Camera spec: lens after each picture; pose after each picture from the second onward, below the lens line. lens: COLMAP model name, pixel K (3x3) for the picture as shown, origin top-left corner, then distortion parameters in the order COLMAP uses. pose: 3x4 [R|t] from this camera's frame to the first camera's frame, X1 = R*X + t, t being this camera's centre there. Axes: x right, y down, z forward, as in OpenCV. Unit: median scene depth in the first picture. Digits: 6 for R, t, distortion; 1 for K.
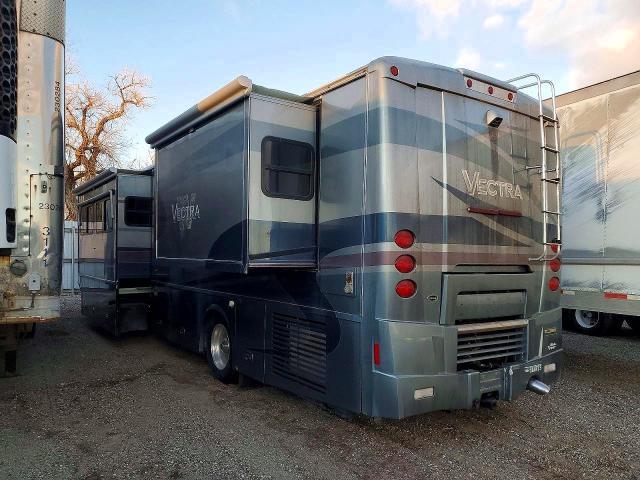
lens RADIAL K [[499.8, 0, 318.2], [0, 499.8, 254.7], [0, 0, 1]] dist [0.006050, 0.013005]
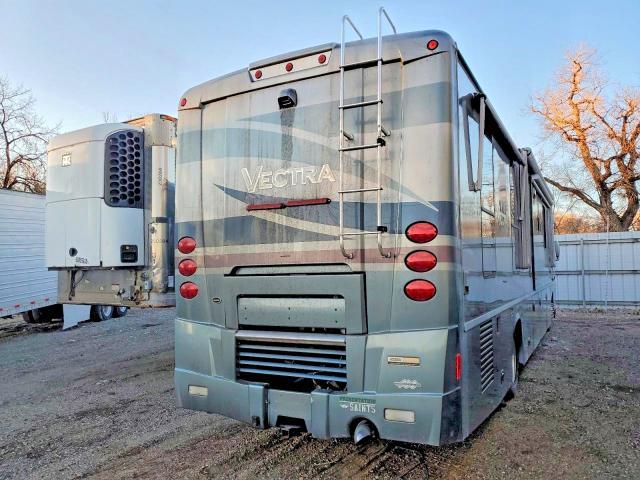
lens RADIAL K [[487.1, 0, 327.8], [0, 487.1, 240.1], [0, 0, 1]] dist [0.027493, -0.003960]
pose [[0.478864, -0.081918, -0.874059, 1.146217], [0.031408, 0.996598, -0.076196, 0.044039], [0.877327, 0.009035, 0.479808, 0.674287]]
